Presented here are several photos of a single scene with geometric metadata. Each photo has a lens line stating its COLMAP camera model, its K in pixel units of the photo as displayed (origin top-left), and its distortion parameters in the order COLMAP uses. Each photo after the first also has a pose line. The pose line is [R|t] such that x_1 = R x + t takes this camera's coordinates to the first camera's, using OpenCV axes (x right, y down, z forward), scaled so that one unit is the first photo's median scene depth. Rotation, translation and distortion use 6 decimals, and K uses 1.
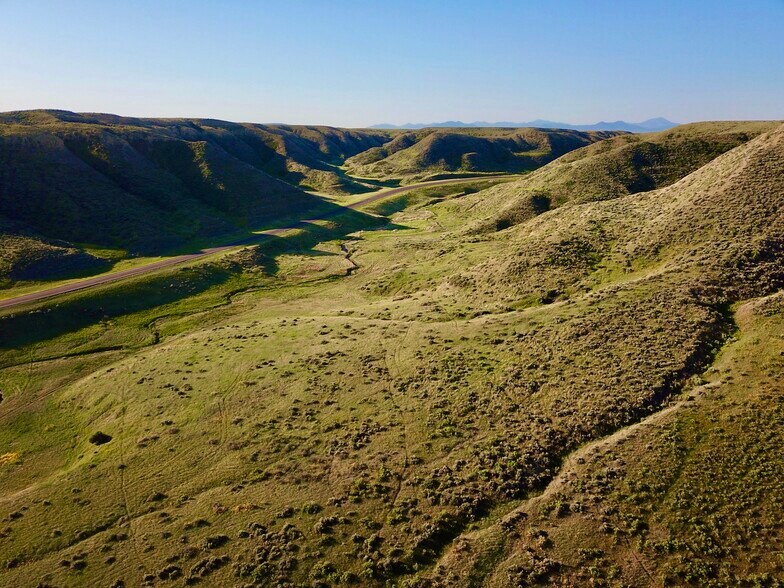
lens RADIAL K [[594.7, 0, 390.2], [0, 594.7, 293.4], [0, 0, 1]] dist [0.042595, -0.054854]
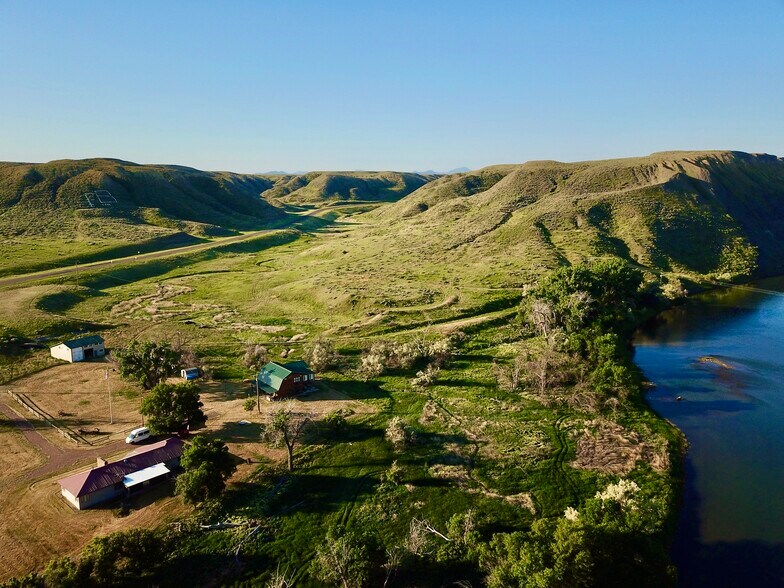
lens RADIAL K [[594.7, 0, 392.6], [0, 594.7, 294.3], [0, 0, 1]] dist [0.042595, -0.054854]
pose [[0.957351, -0.065460, 0.281413, -0.224872], [0.087362, 0.993989, -0.065990, 0.138106], [-0.275402, 0.087760, 0.957315, -0.428090]]
